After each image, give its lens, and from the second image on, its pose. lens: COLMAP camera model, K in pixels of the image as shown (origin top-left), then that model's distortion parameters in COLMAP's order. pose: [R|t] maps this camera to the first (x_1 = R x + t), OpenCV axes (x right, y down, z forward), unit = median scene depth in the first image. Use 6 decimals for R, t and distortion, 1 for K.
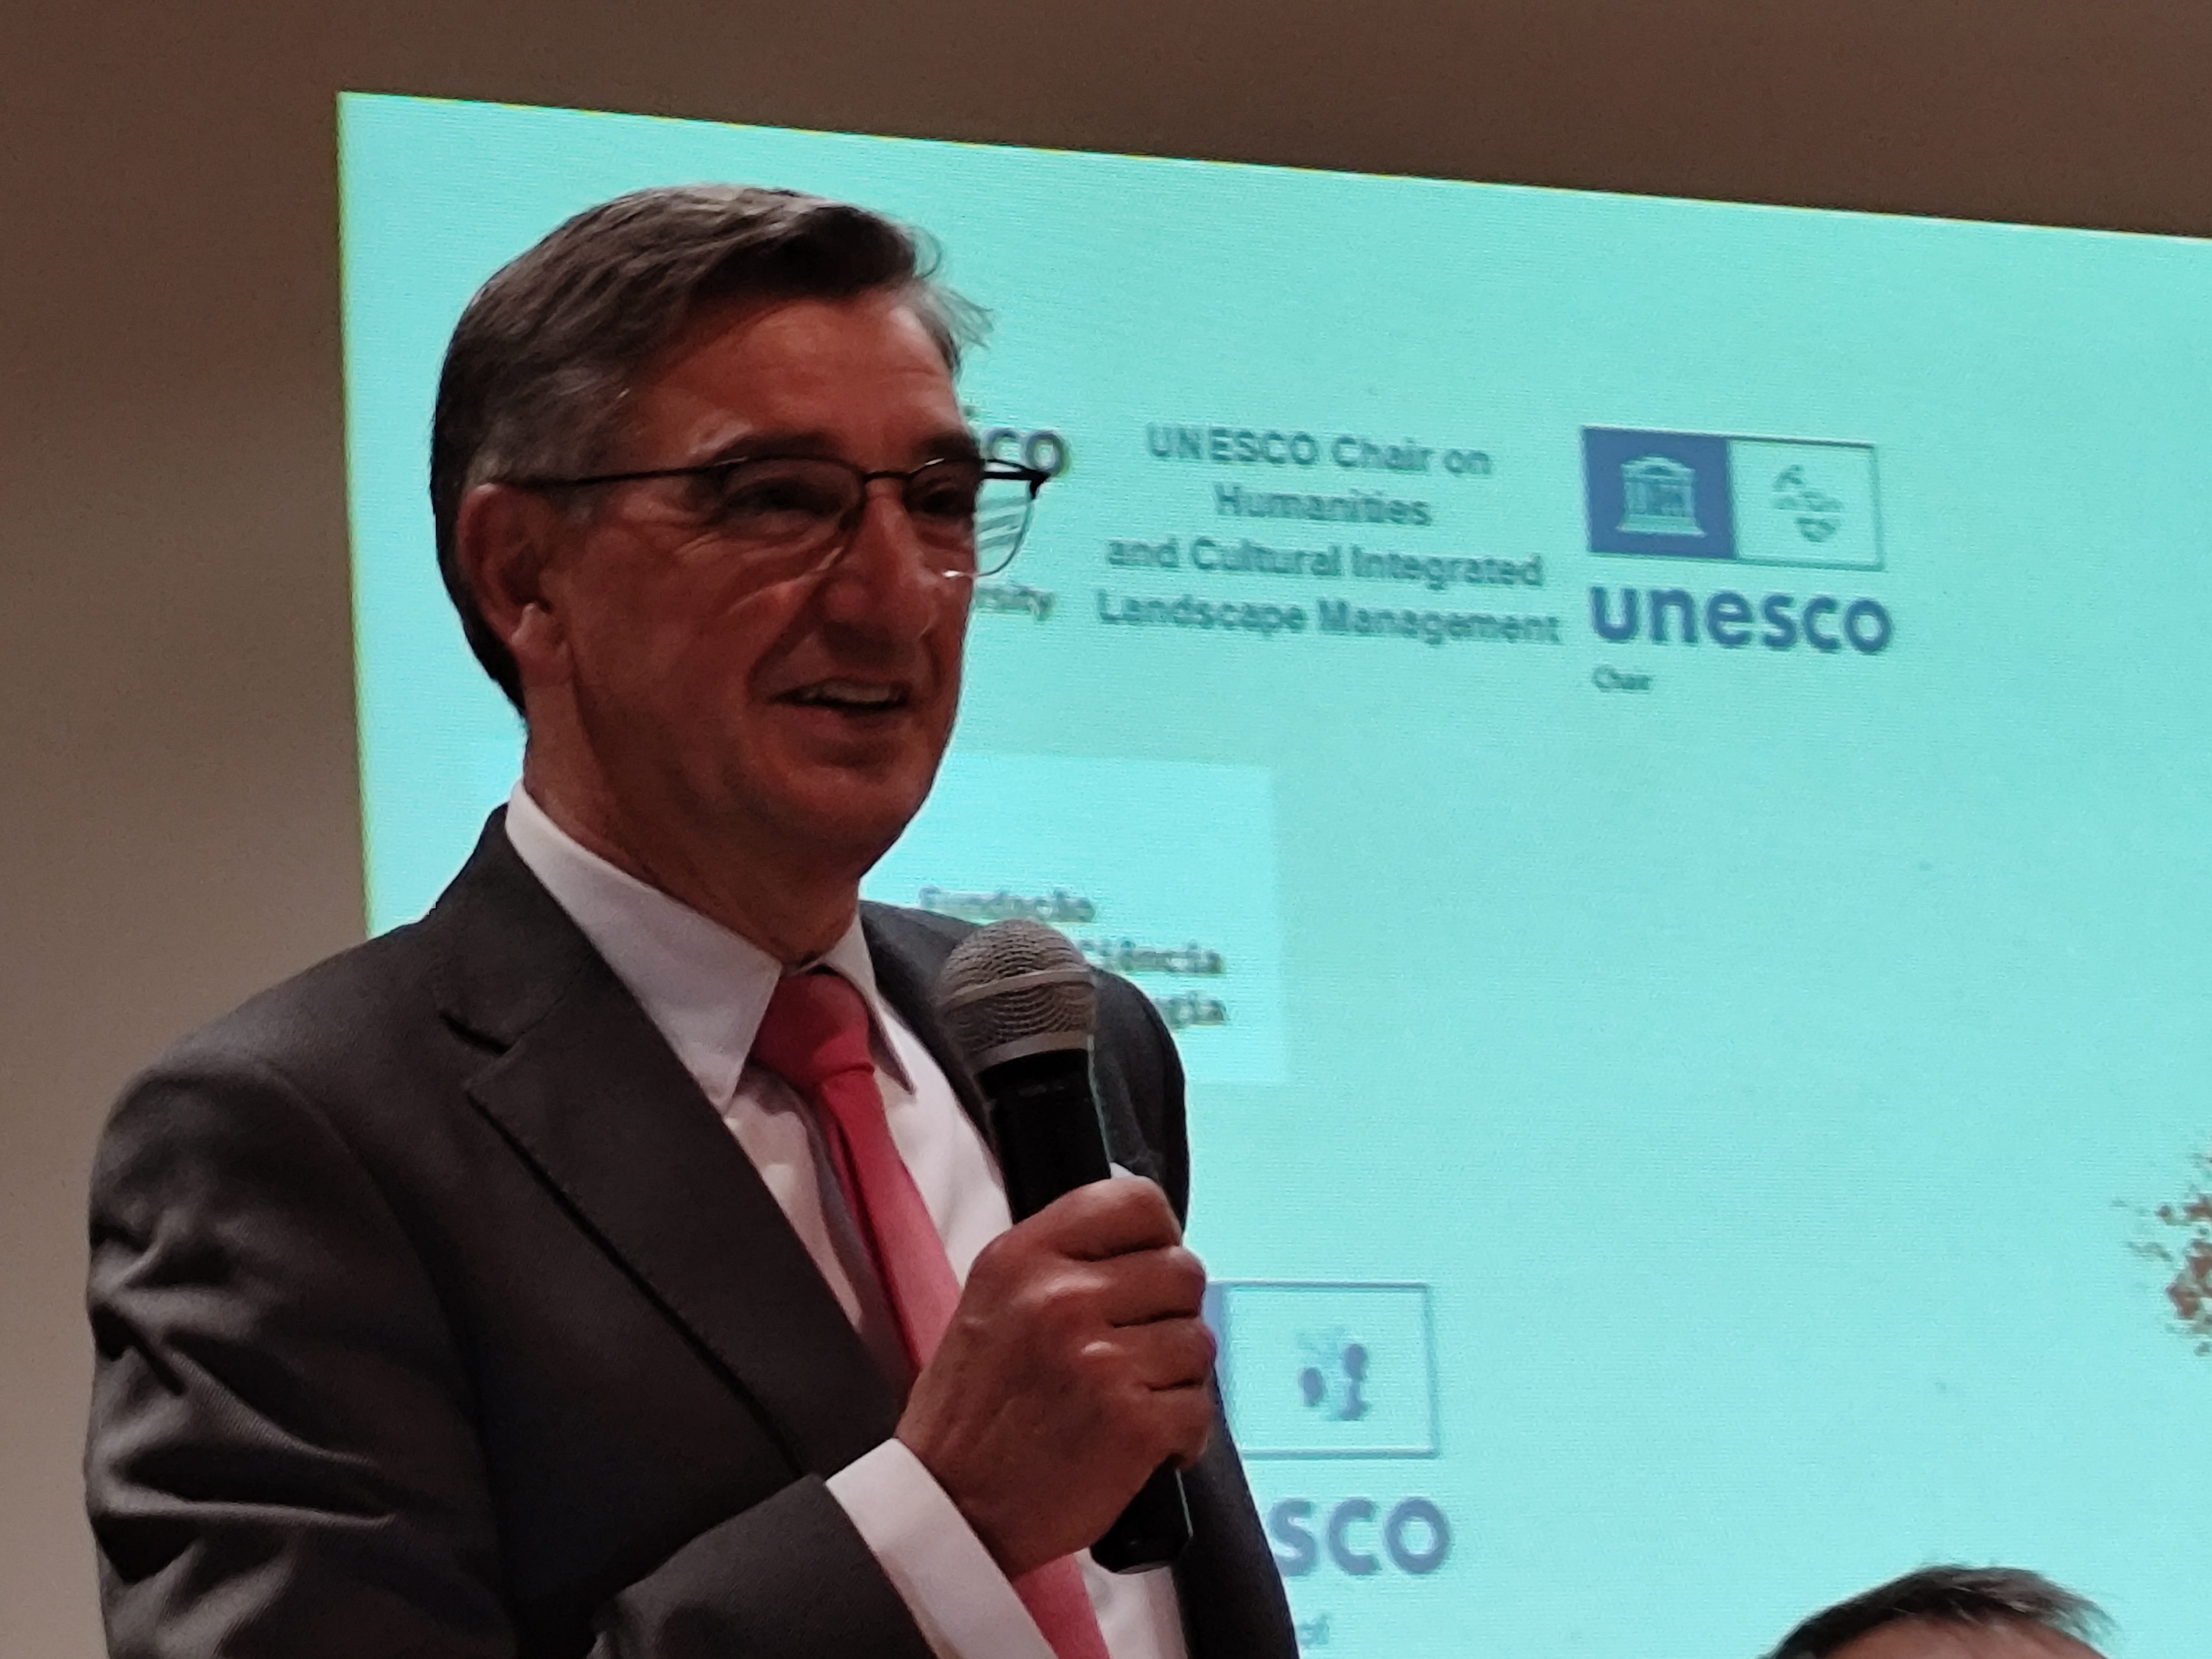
lens RADIAL K [[8808.7, 0, 1106.7], [0, 8808.7, 828.5], [0, 0, 1]] dist [0.221920, 0.000000]
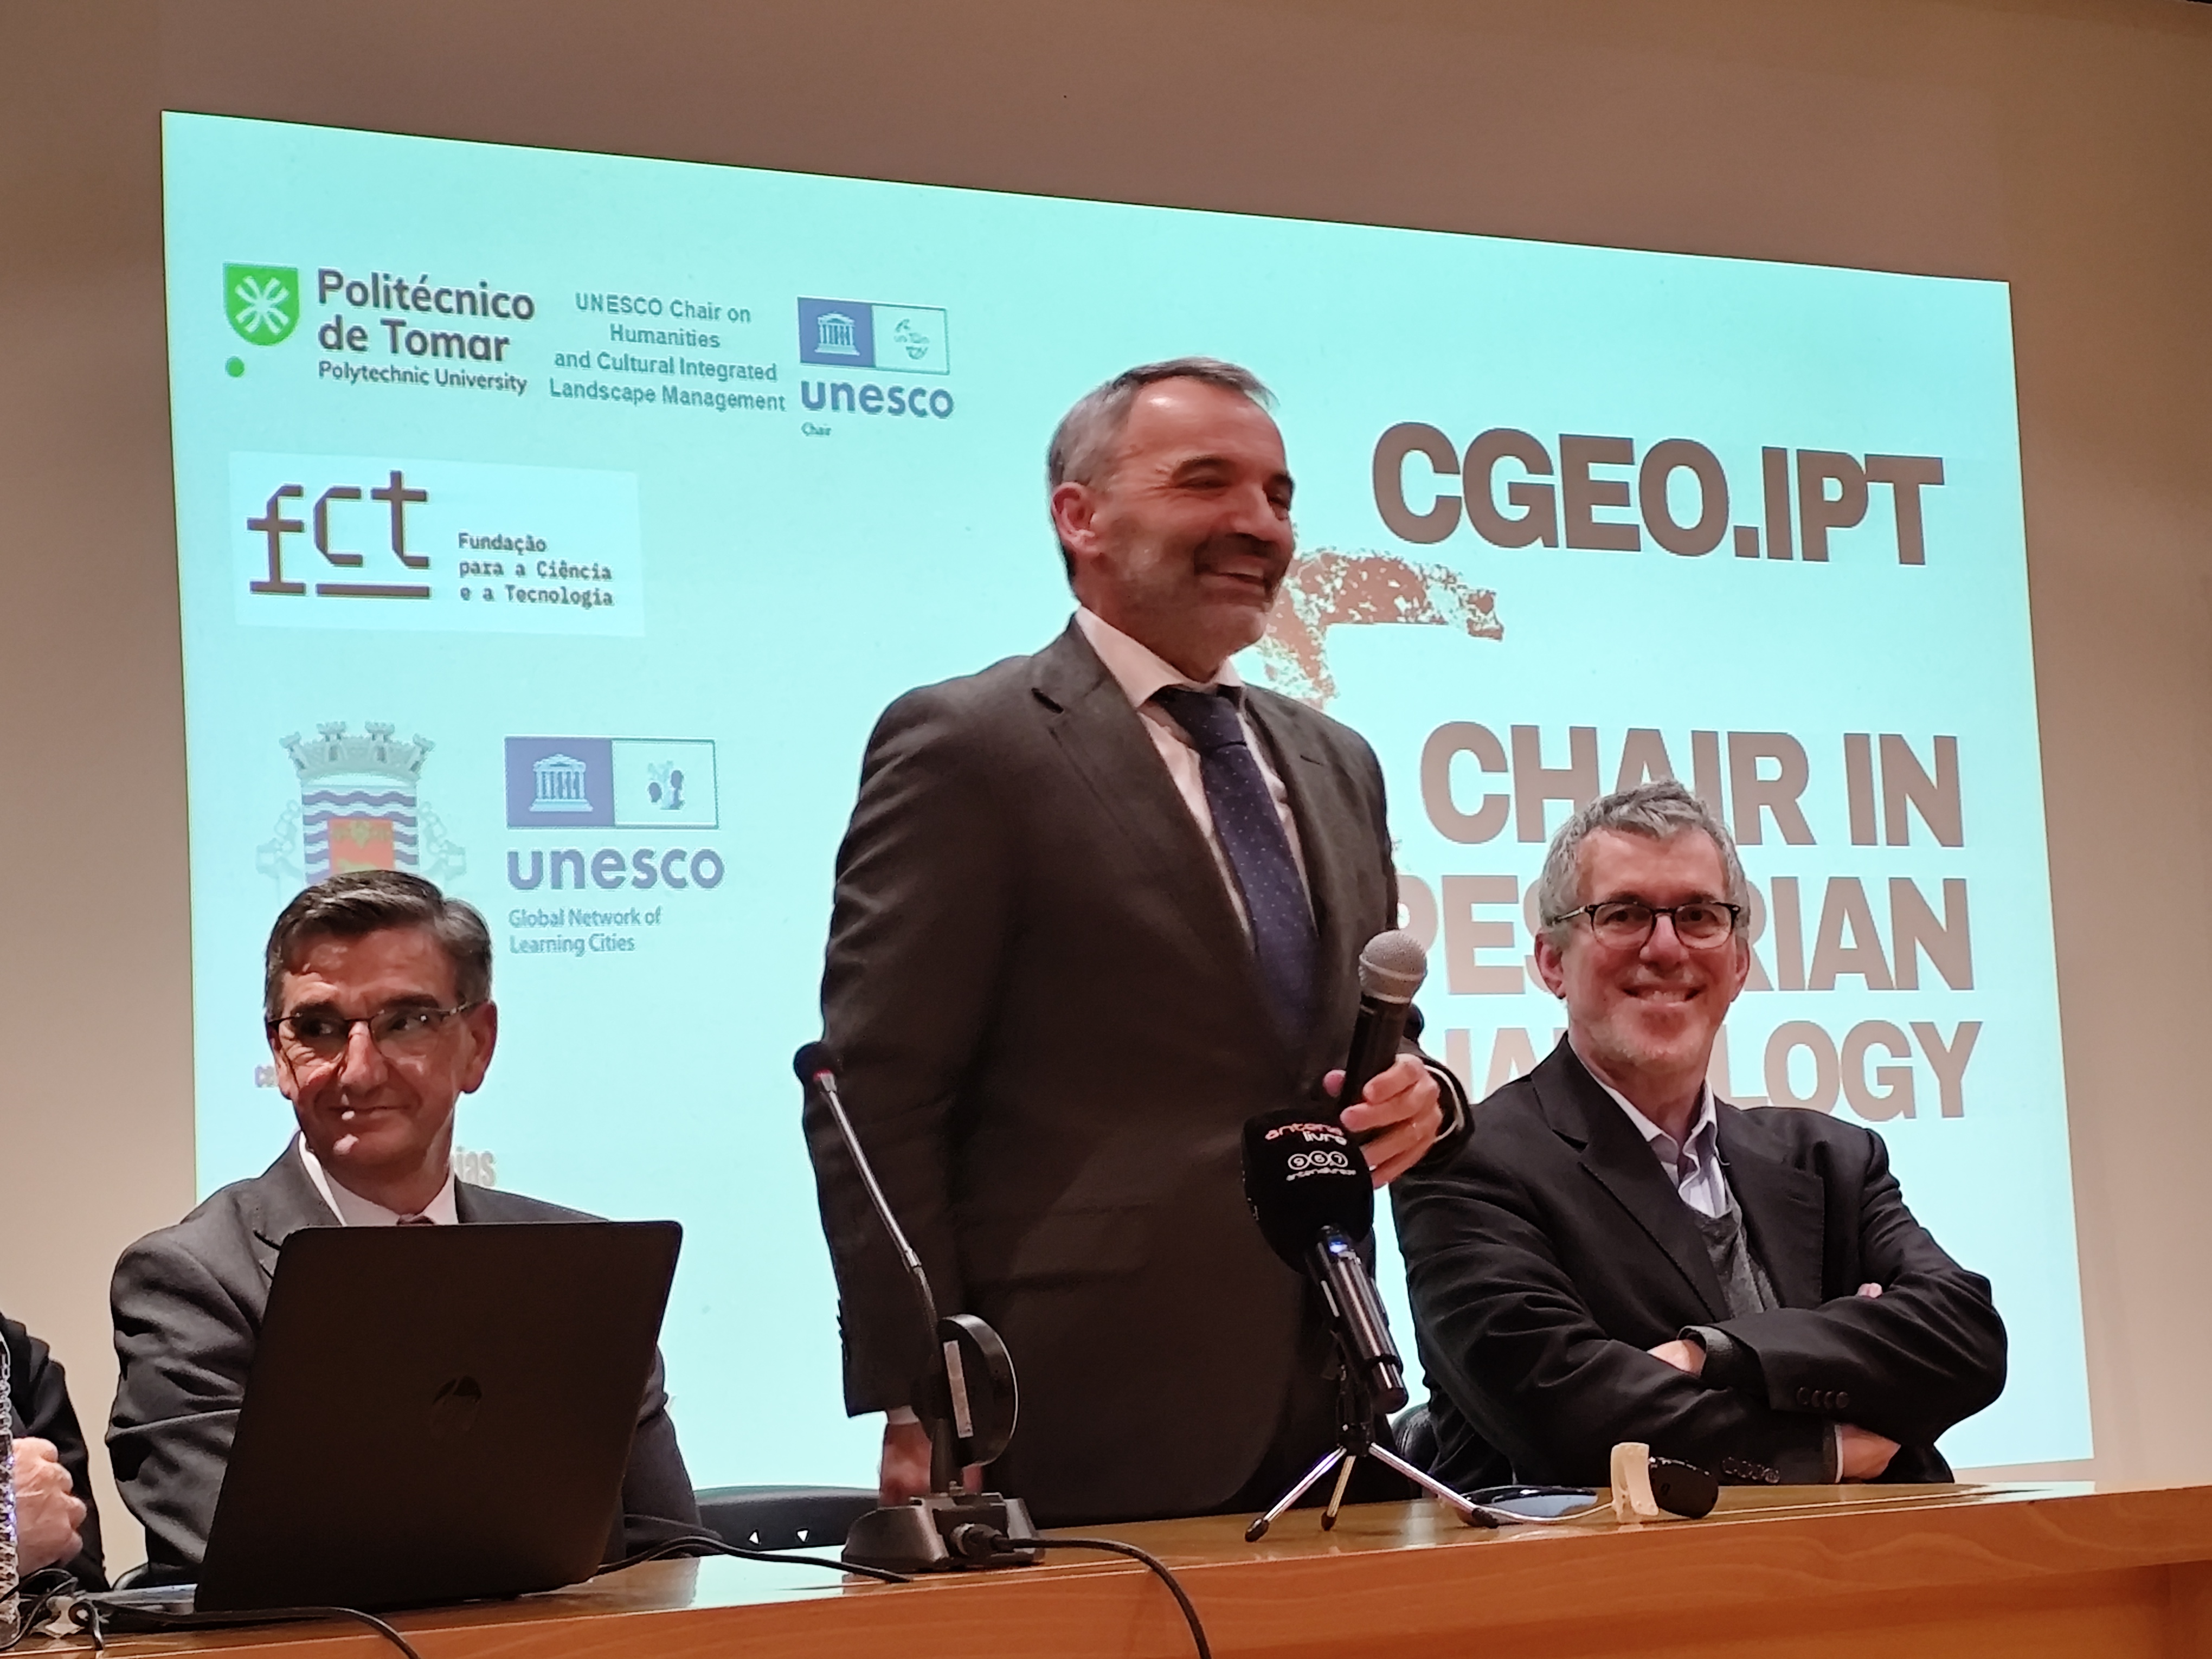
lens RADIAL K [[5631.2, 0, 1107.3], [0, 5631.2, 832.9], [0, 0, 1]] dist [0.013381, 0.000000]
pose [[0.990865, 0.015063, 0.134014, -0.043106], [-0.024566, 0.997276, 0.069542, -0.016347], [-0.132601, -0.072199, 0.988536, -0.239481]]
